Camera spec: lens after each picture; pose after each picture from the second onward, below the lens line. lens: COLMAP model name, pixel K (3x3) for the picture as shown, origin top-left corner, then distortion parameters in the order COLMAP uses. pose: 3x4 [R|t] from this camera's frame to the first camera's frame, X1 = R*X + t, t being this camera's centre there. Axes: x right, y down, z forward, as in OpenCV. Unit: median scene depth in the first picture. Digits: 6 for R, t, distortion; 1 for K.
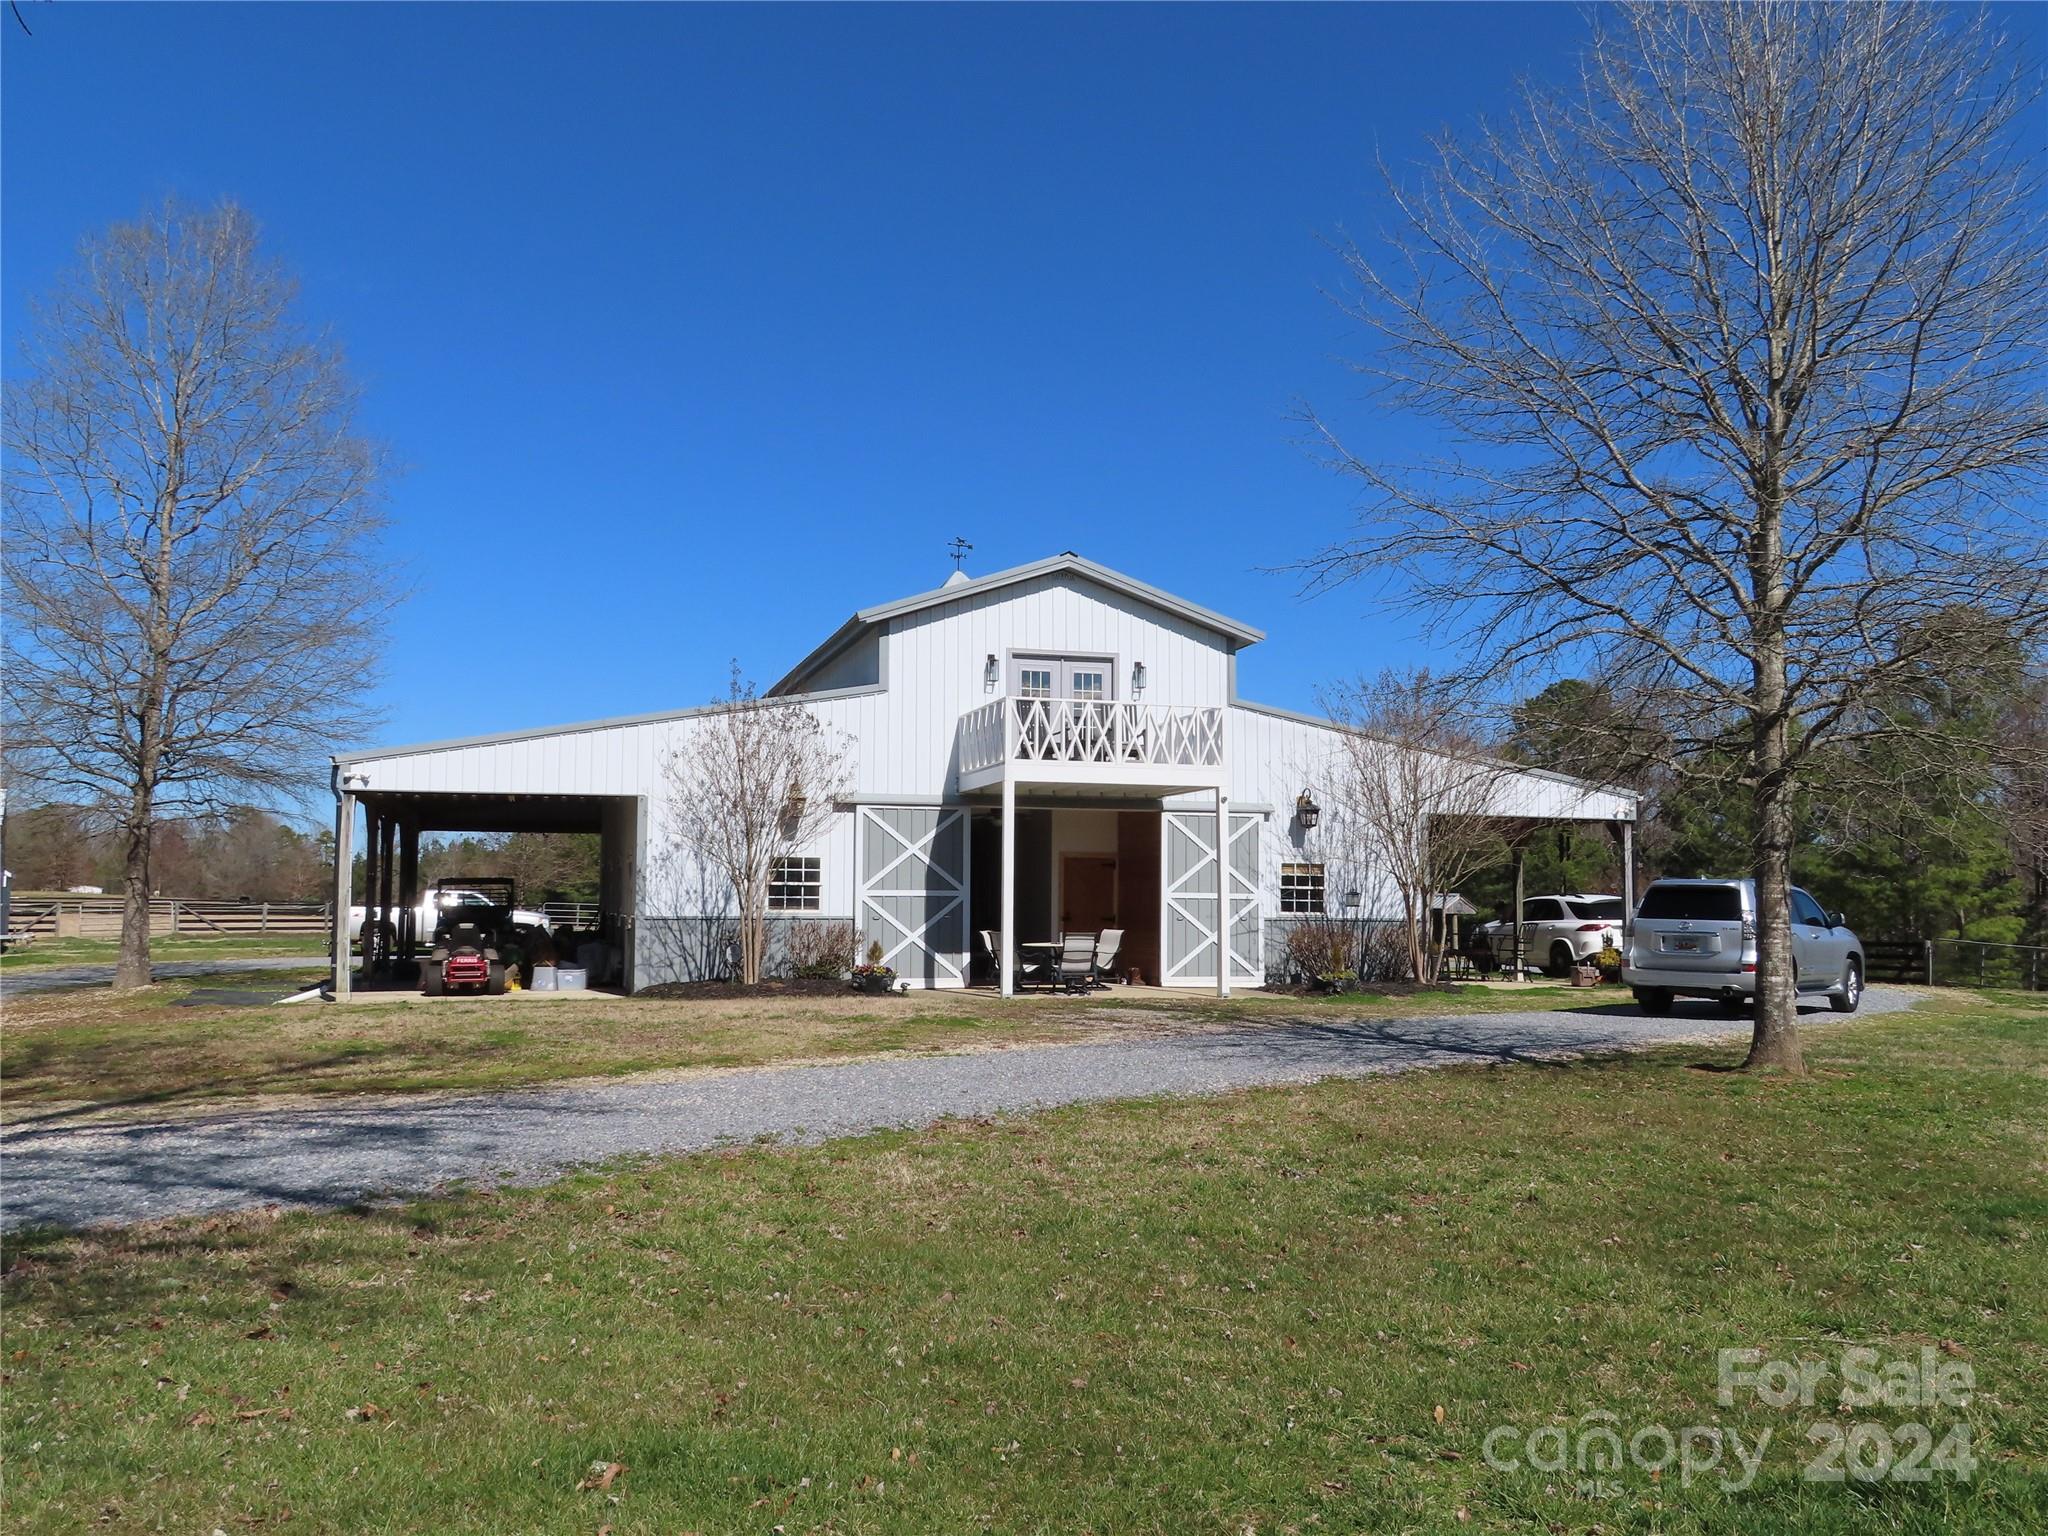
lens RADIAL K [[1800.2, 0, 1024.2], [0, 1800.2, 804.3], [0, 0, 1]] dist [-0.074113, -0.000721]
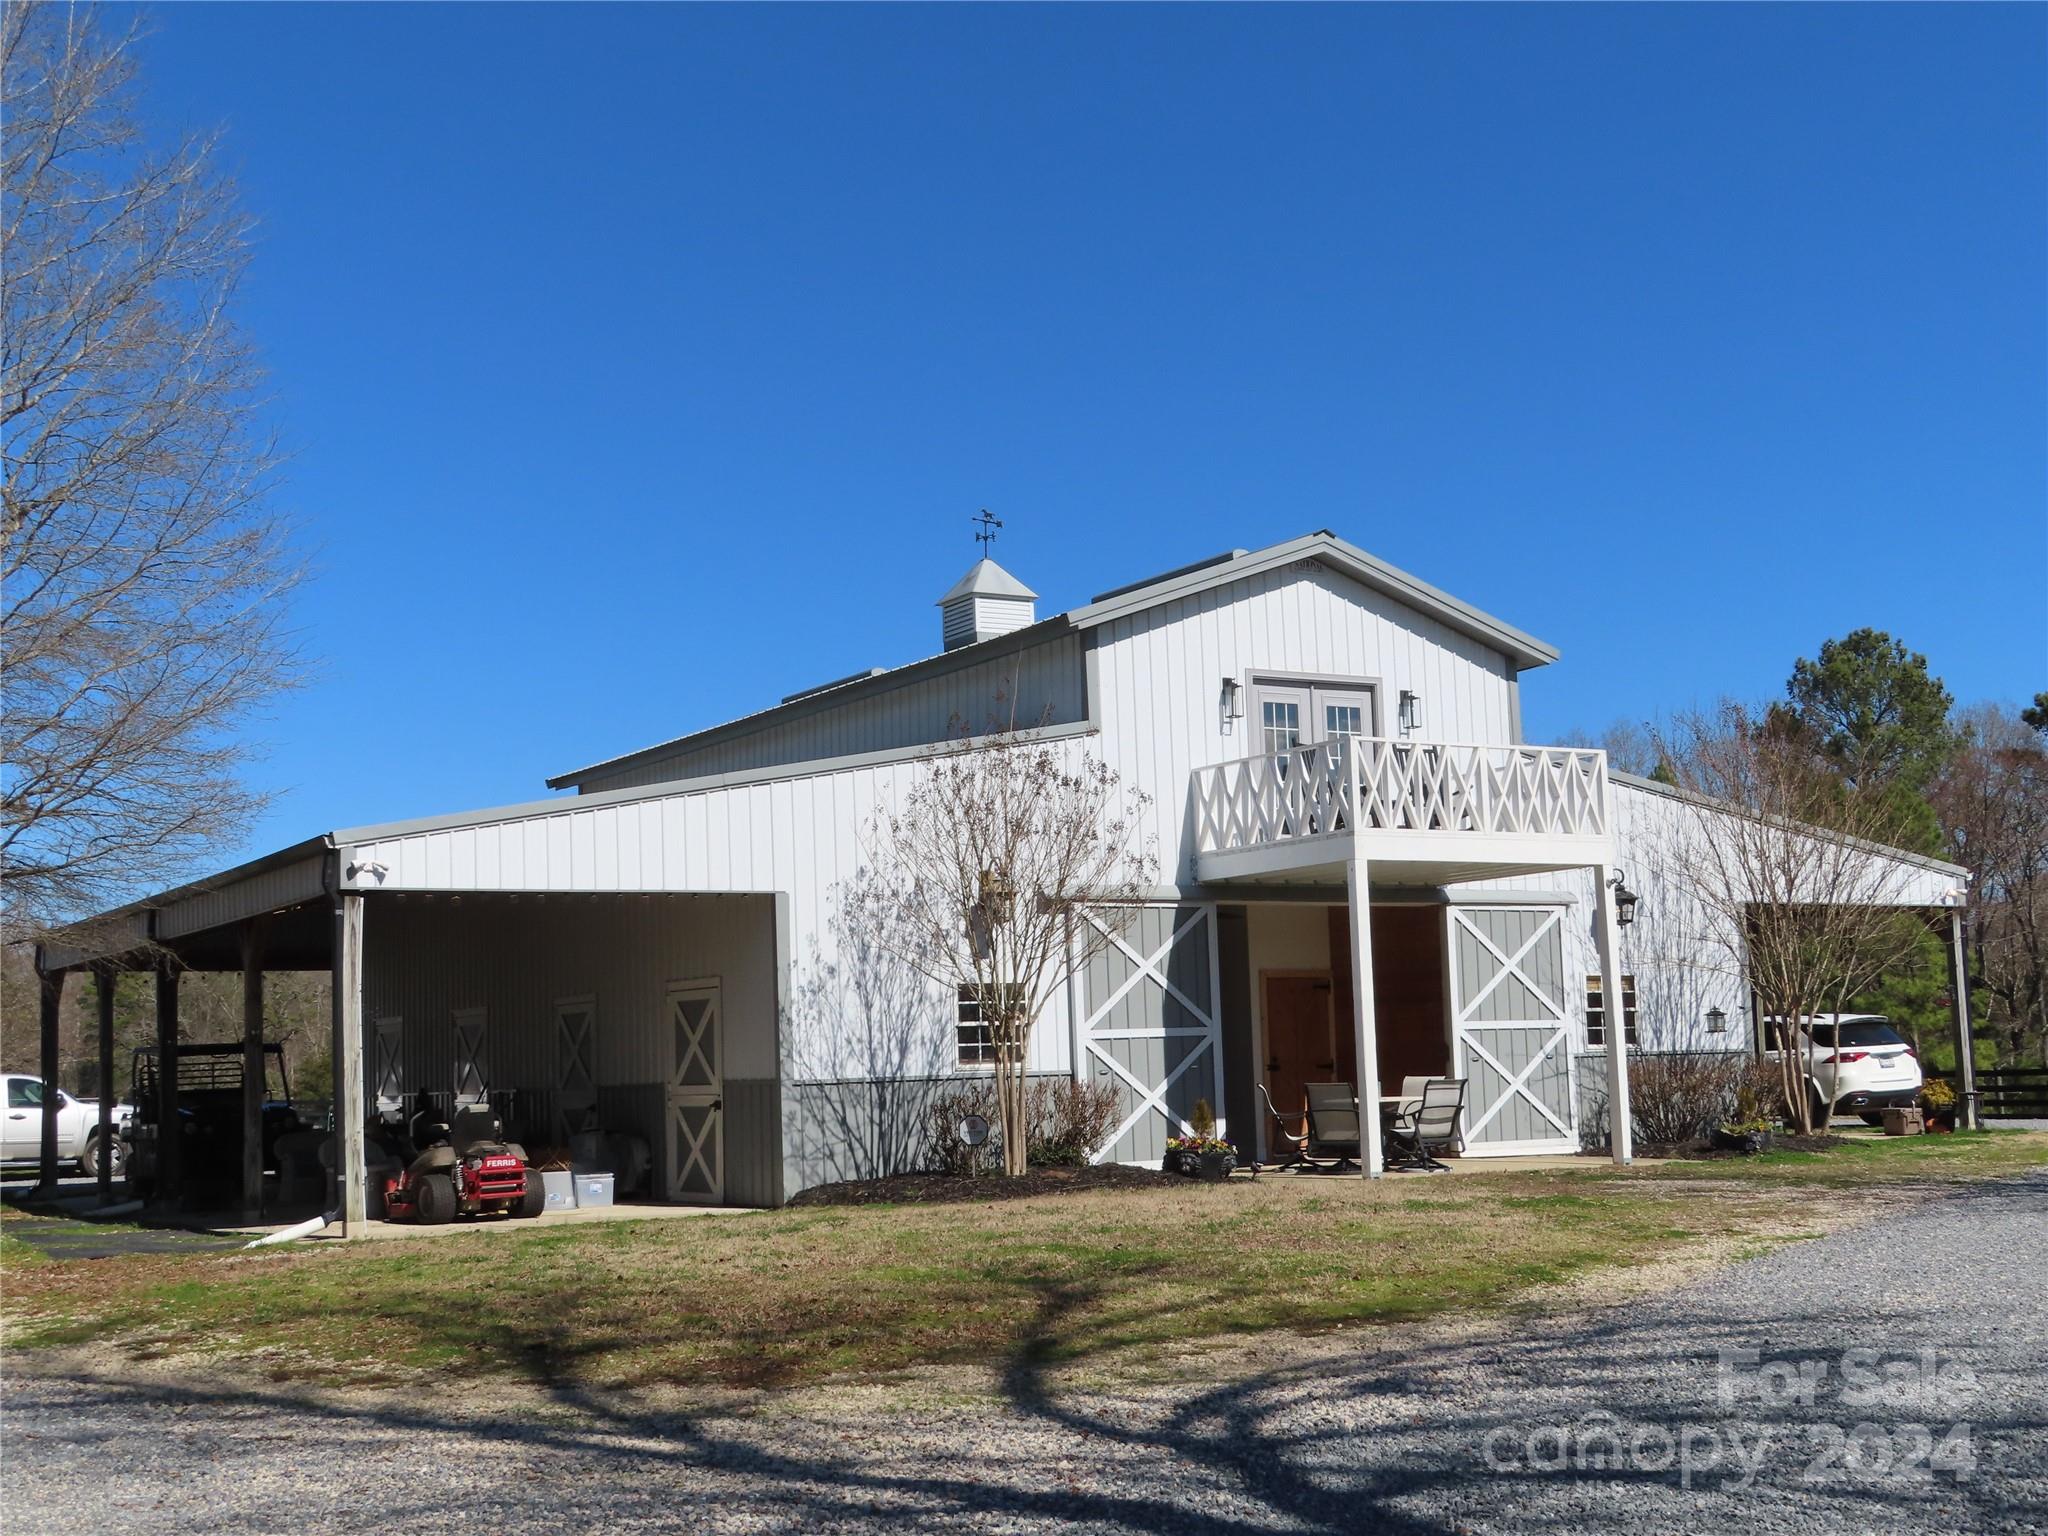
lens RADIAL K [[2669.2, 0, 1024.0], [0, 2669.2, 768.0], [0, 0, 1]] dist [-0.076392, -0.007505]
pose [[0.962855, -0.004989, 0.269972, -0.369900], [0.021420, 0.998090, -0.057950, 0.007597], [-0.269167, 0.061580, 0.961123, 0.054717]]
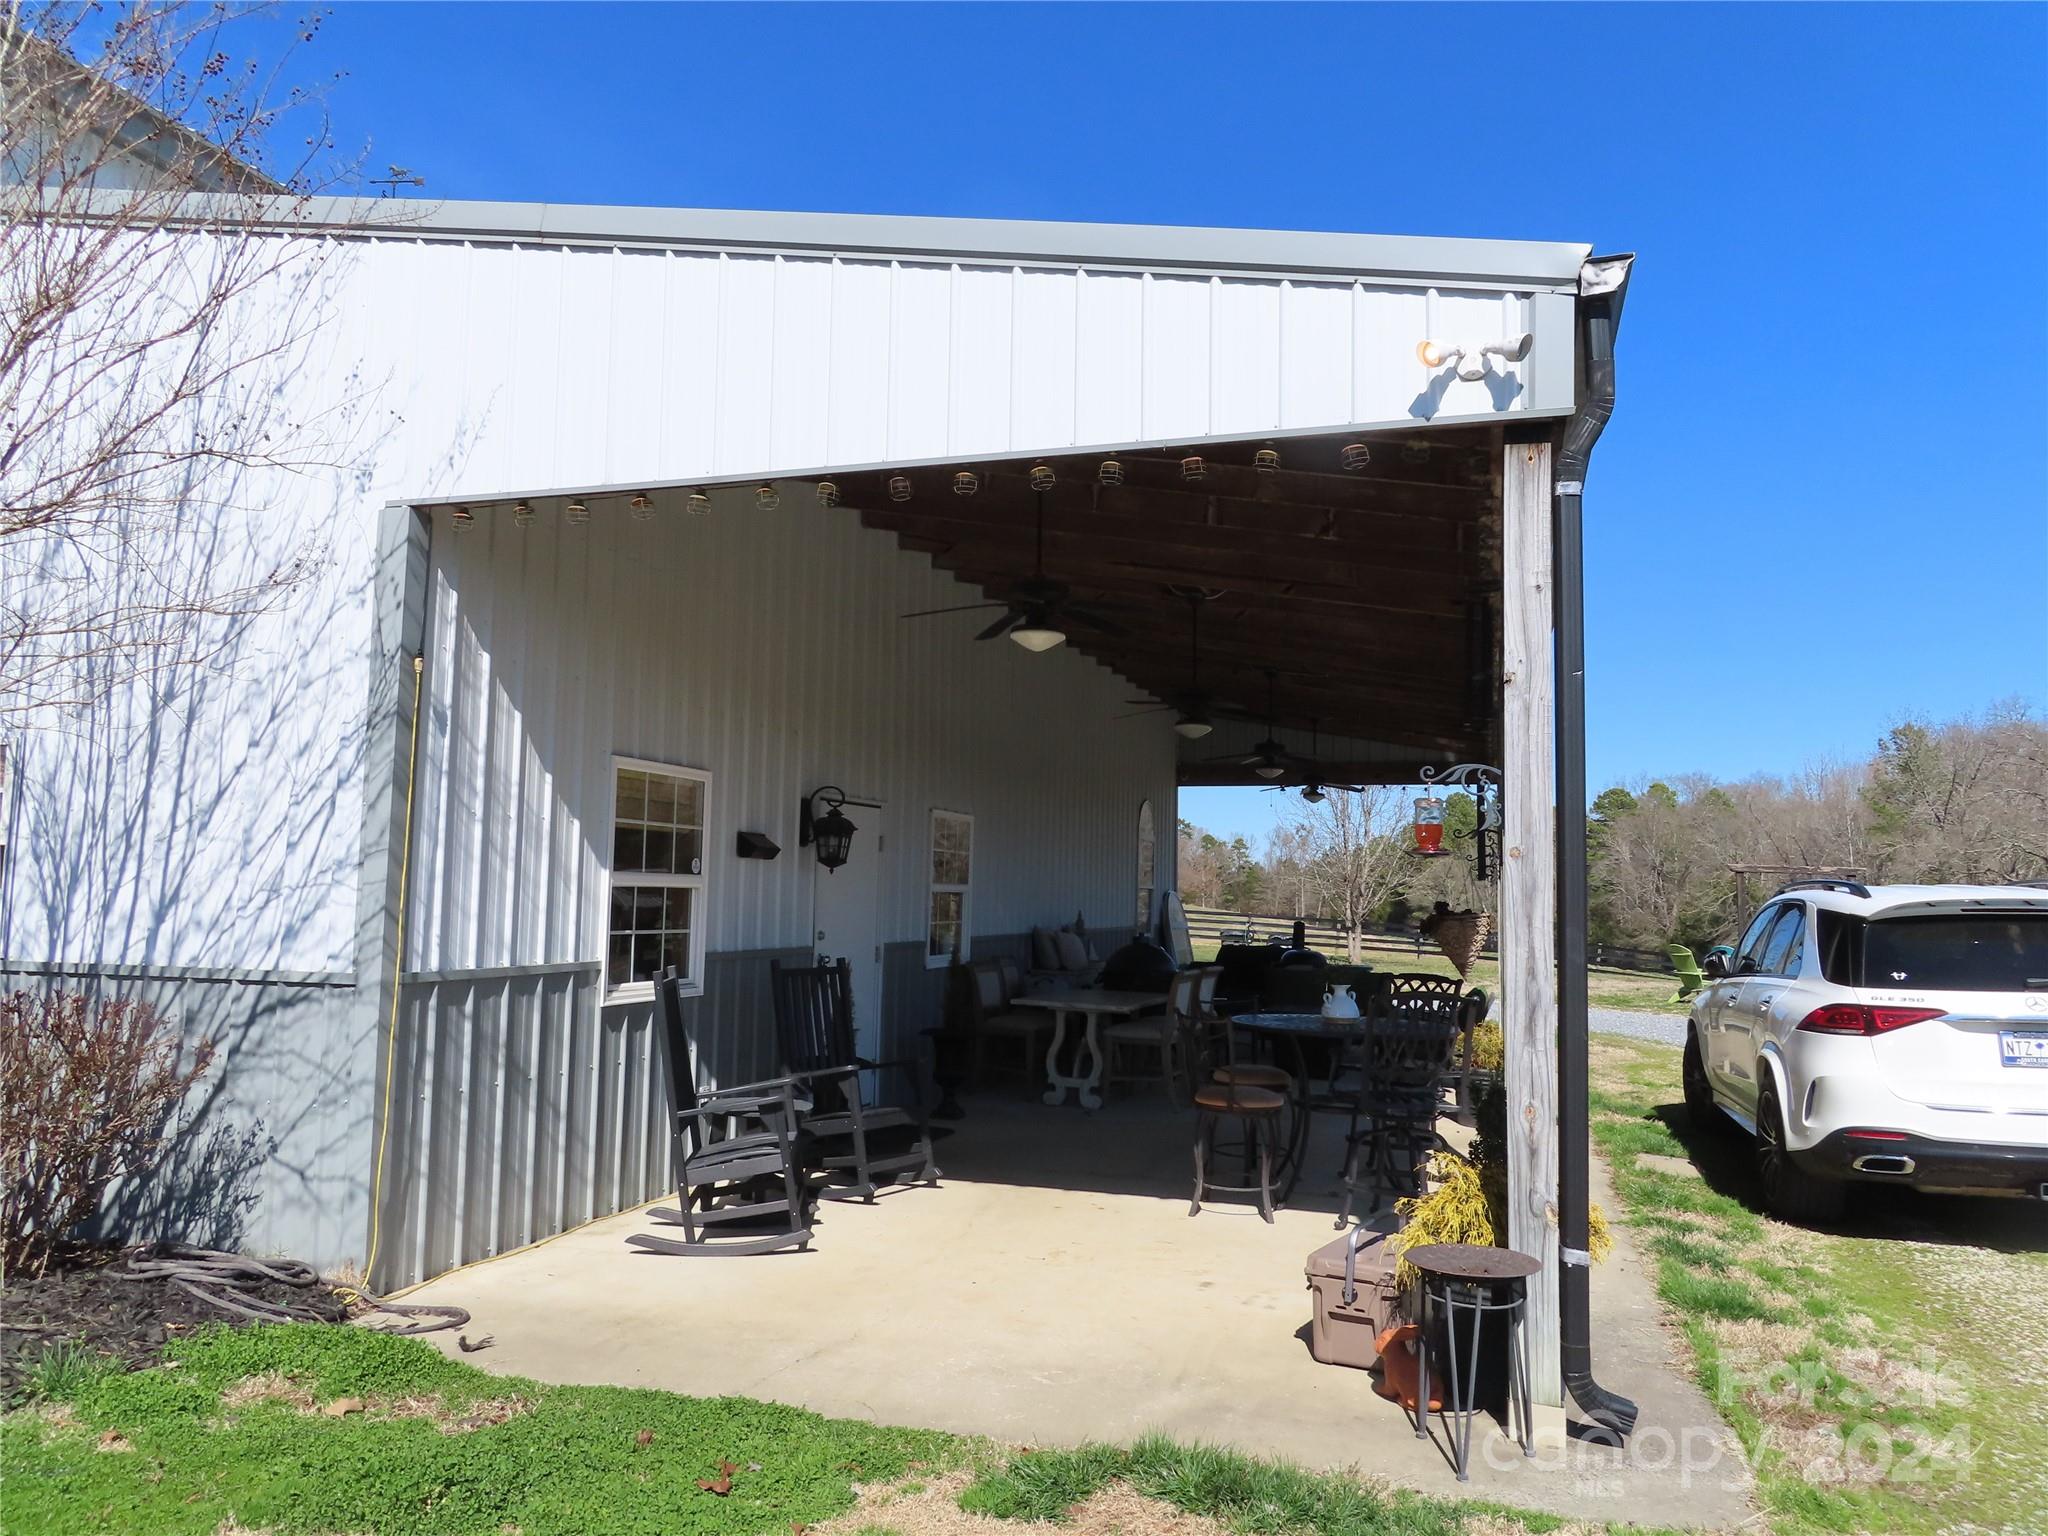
lens RADIAL K [[1468.2, 0, 1024.0], [0, 1468.2, 768.0], [0, 0, 1]] dist [-0.005606, 0.004484]
pose [[0.792530, -0.029831, -0.609103, 0.433881], [0.026428, 0.999545, -0.014566, 0.046150], [0.609261, -0.004553, 0.792957, 0.981007]]
